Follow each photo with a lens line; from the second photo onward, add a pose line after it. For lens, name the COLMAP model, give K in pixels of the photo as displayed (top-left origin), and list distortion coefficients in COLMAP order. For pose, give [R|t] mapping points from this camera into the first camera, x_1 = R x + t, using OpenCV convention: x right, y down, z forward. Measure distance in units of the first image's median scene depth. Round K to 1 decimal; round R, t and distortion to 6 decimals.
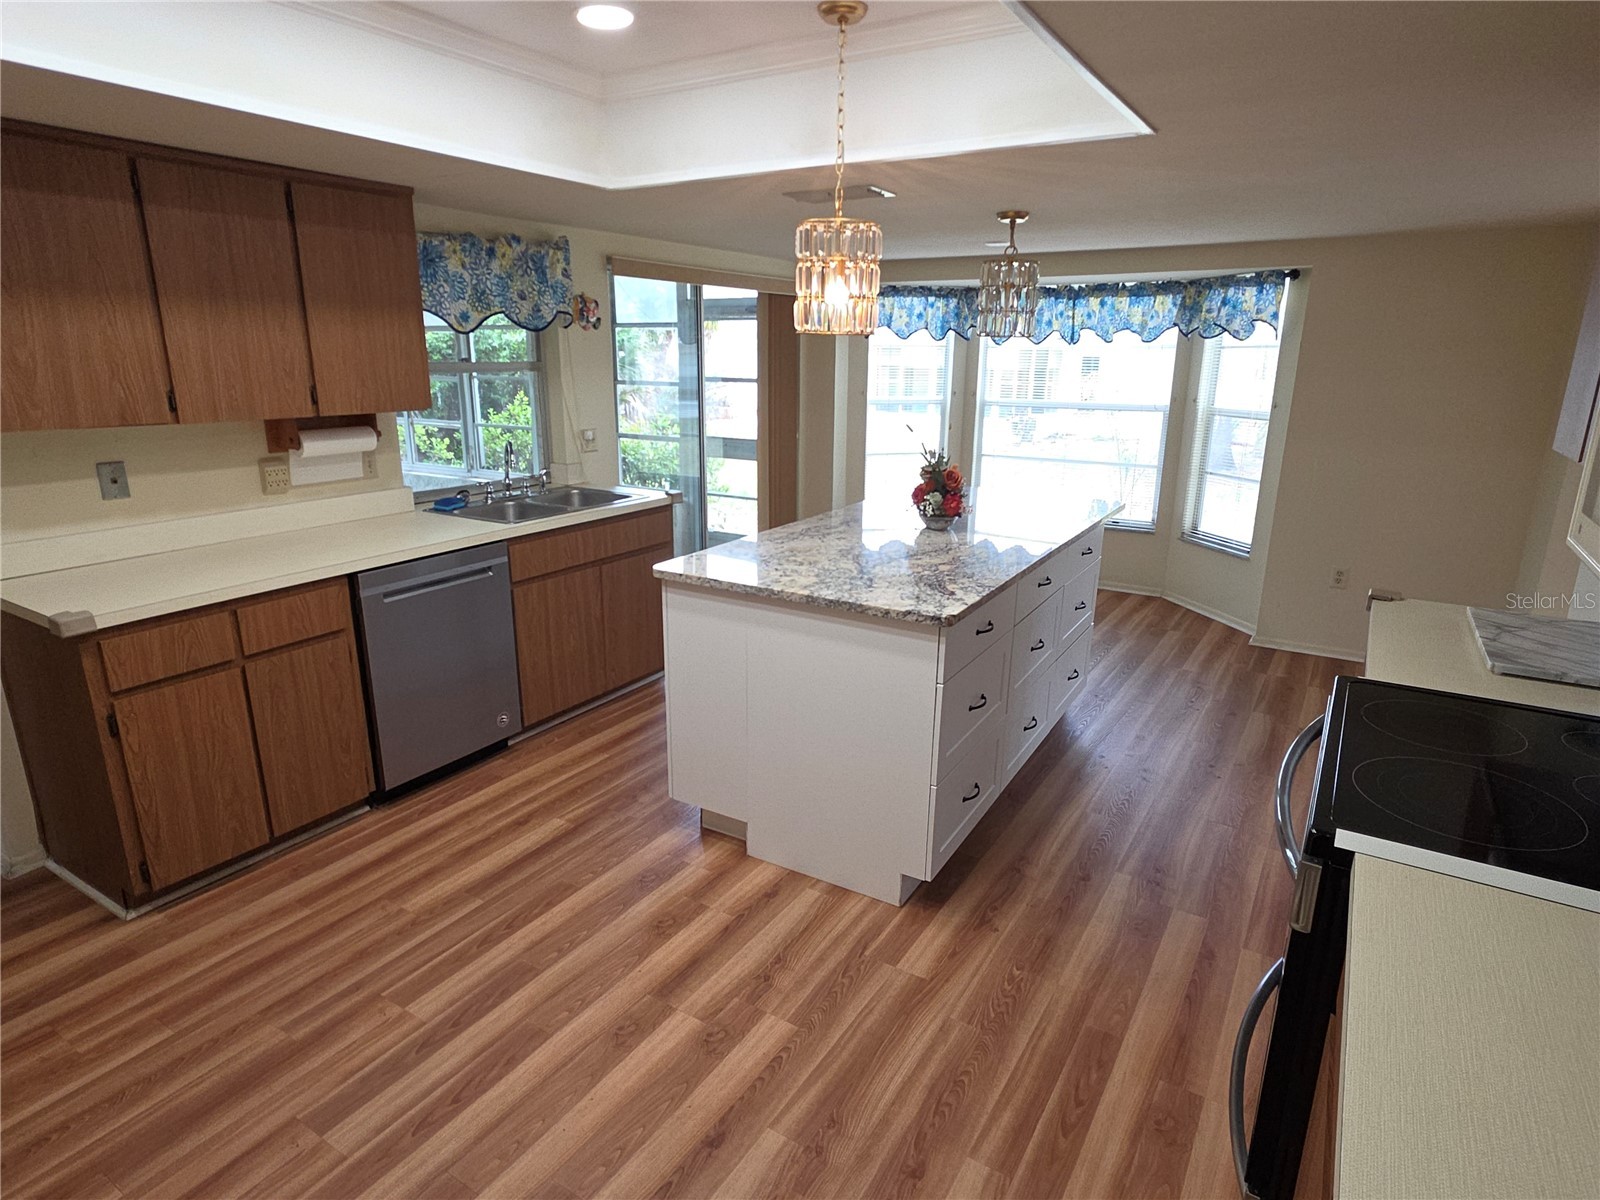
lens RADIAL K [[908.2, 0, 798.6], [0, 908.2, 602.6], [0, 0, 1]] dist [0.003261, -0.000861]
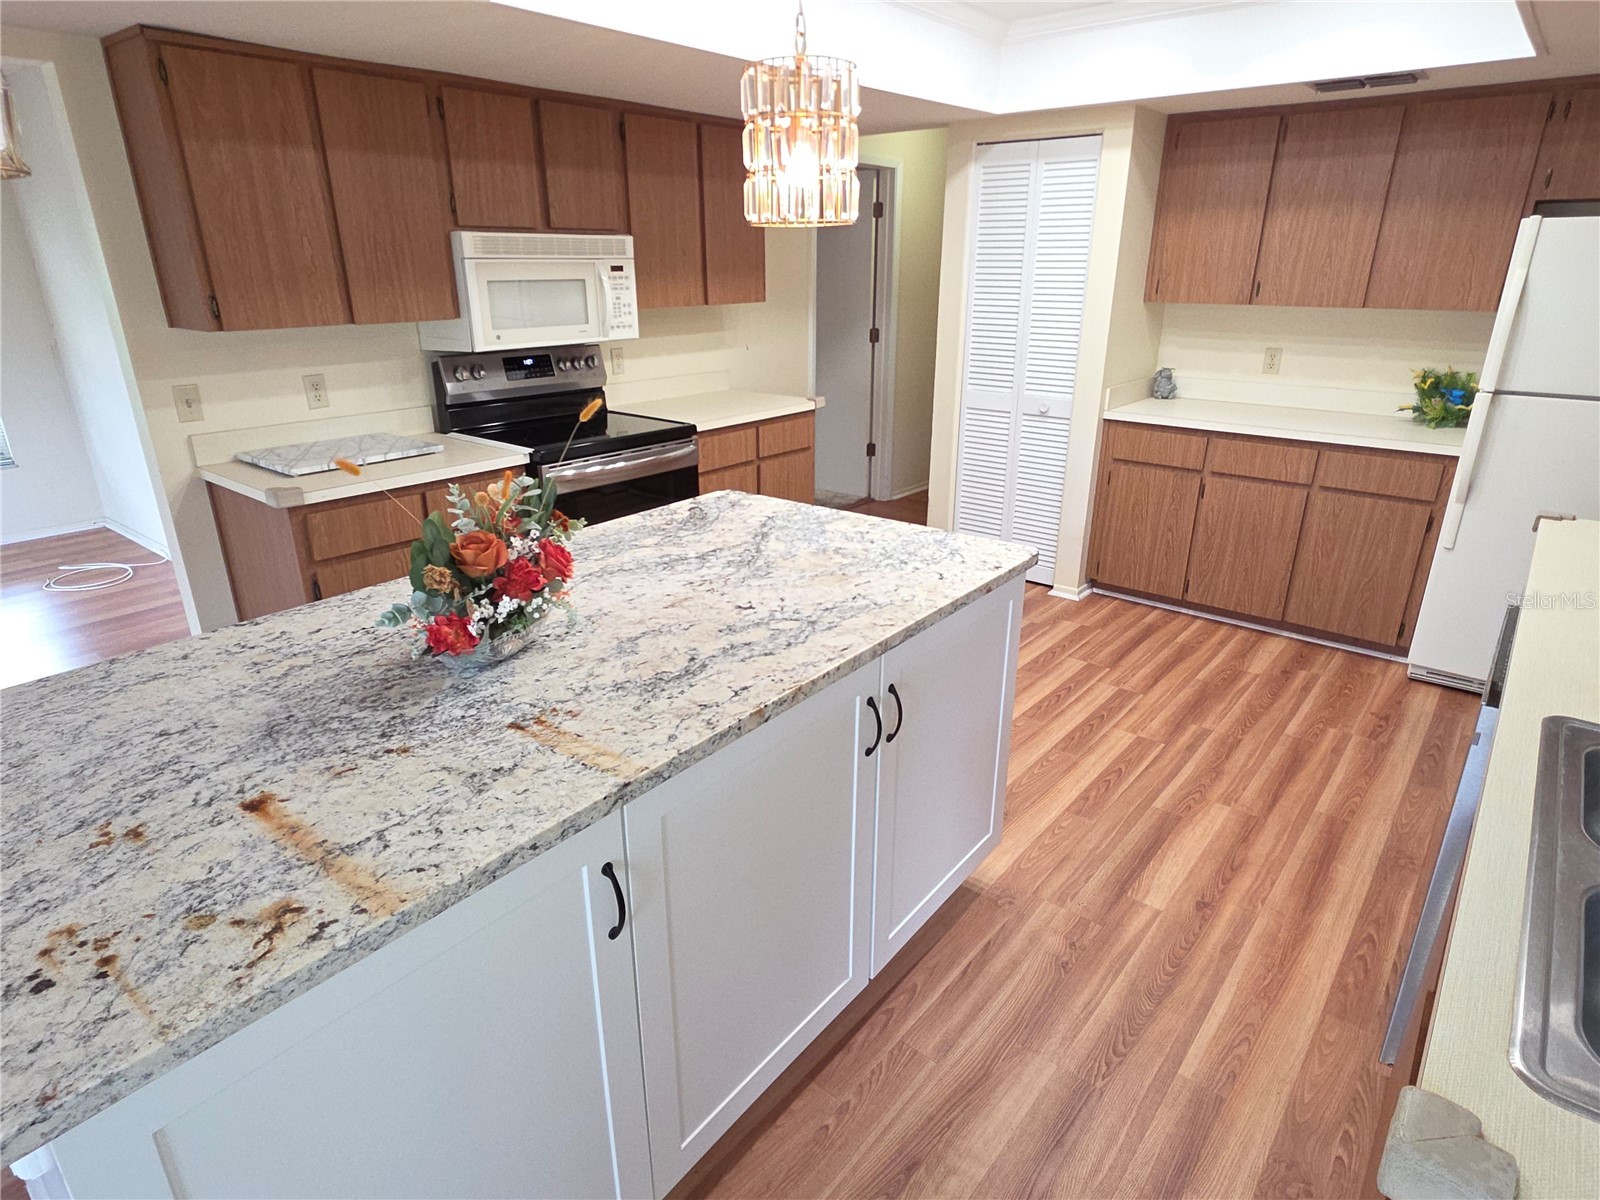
lens RADIAL K [[901.4, 0, 793.6], [0, 901.4, 602.6], [0, 0, 1]] dist [-0.000182, 0.000343]
pose [[-0.990695, -0.053715, 0.125056, -0.057686], [0.031214, 0.804669, 0.592902, -0.459223], [-0.132477, 0.591288, -0.795505, 1.681212]]
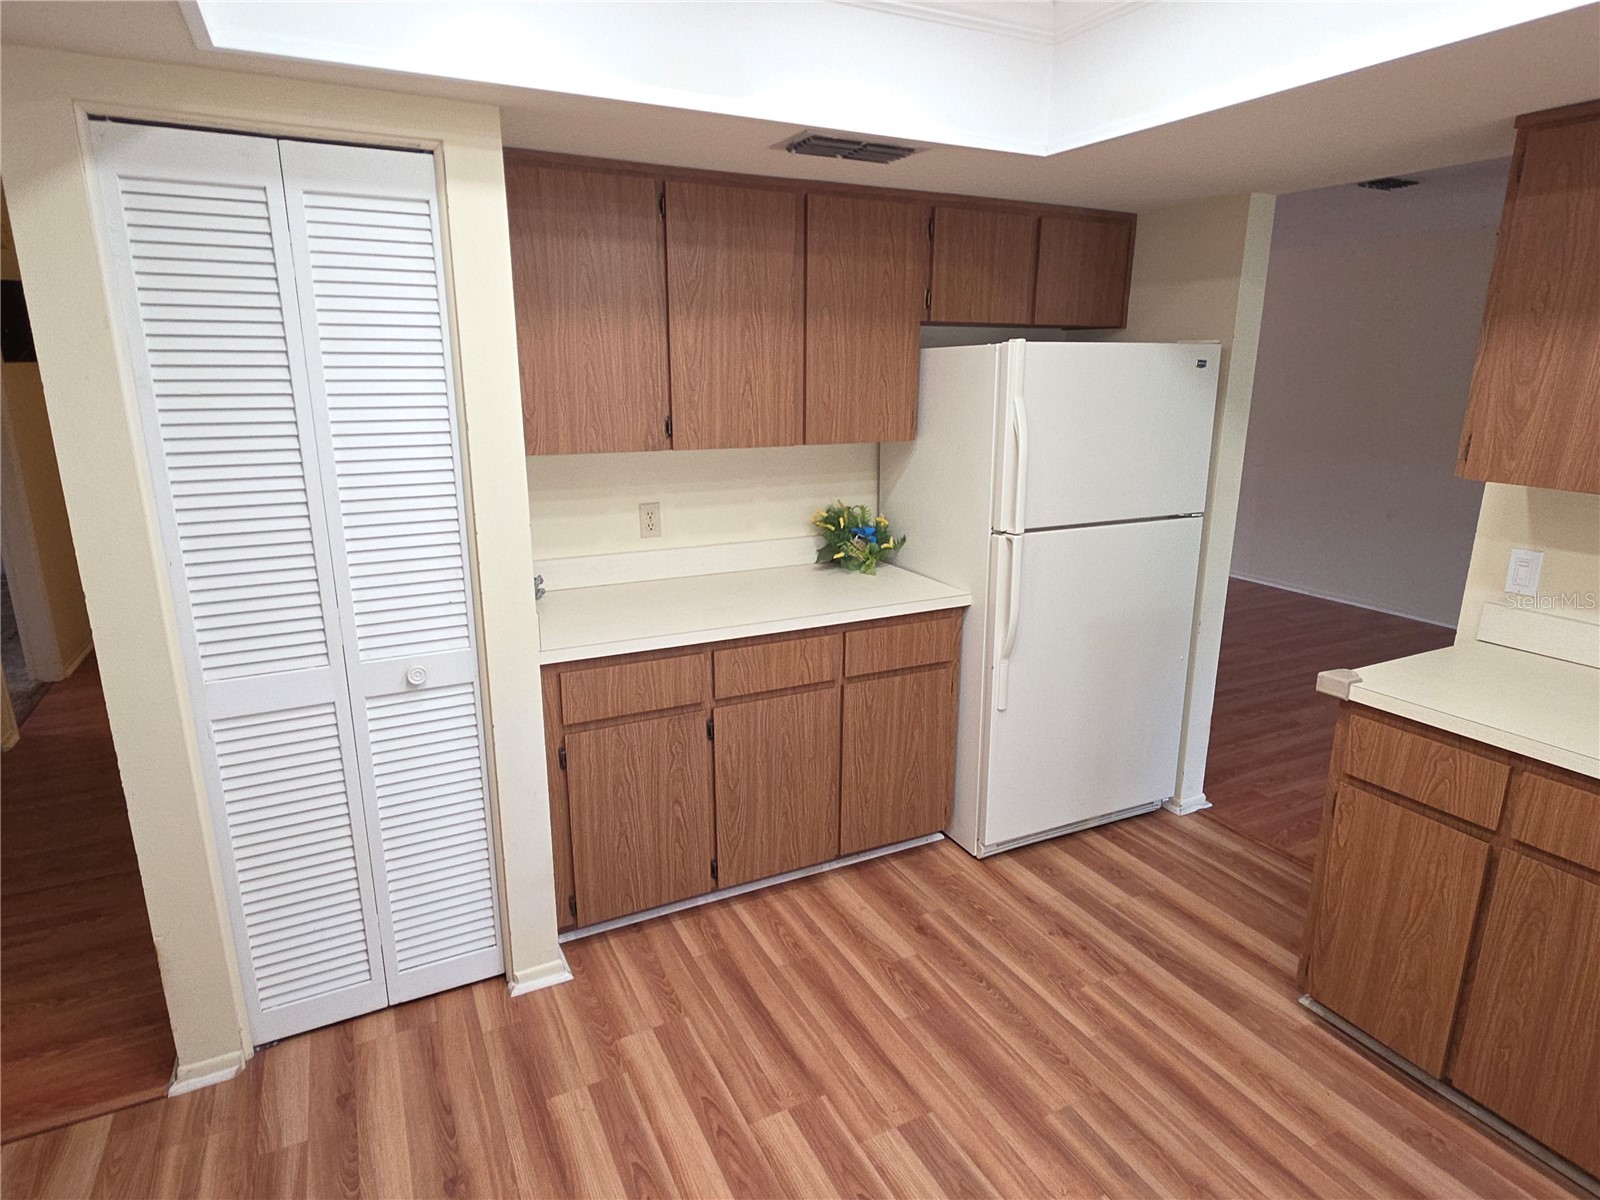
lens RADIAL K [[901.5, 0, 797.0], [0, 901.5, 601.2], [0, 0, 1]] dist [0.000881, -0.000466]
pose [[-0.520373, 0.207948, -0.828233, 0.186185], [-0.237191, 0.896534, 0.374123, -0.220103], [0.820337, 0.391133, -0.417209, 0.754722]]
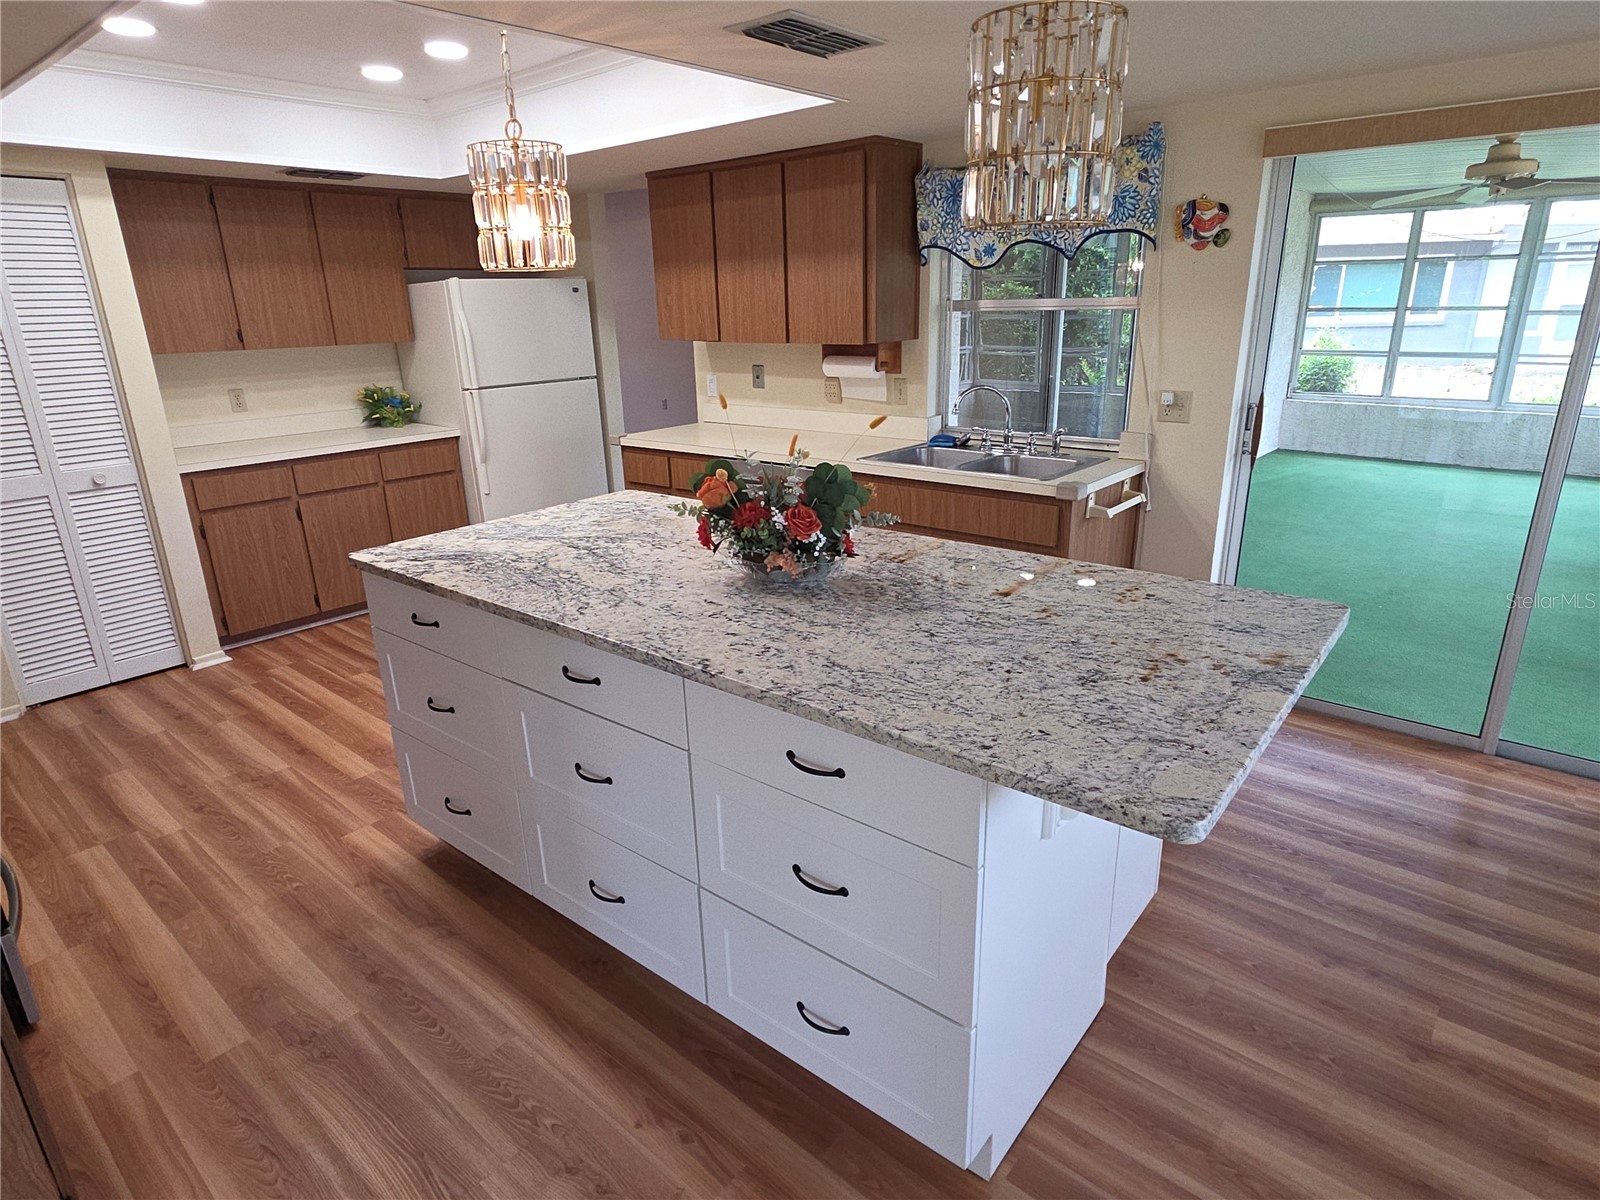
lens RADIAL K [[908.2, 0, 798.6], [0, 908.2, 602.6], [0, 0, 1]] dist [0.003261, -0.000861]
pose [[-0.153842, 0.309481, -0.938378, 0.912956], [-0.243732, 0.908453, 0.339570, -0.349702], [0.957563, 0.280953, -0.064327, 1.340708]]
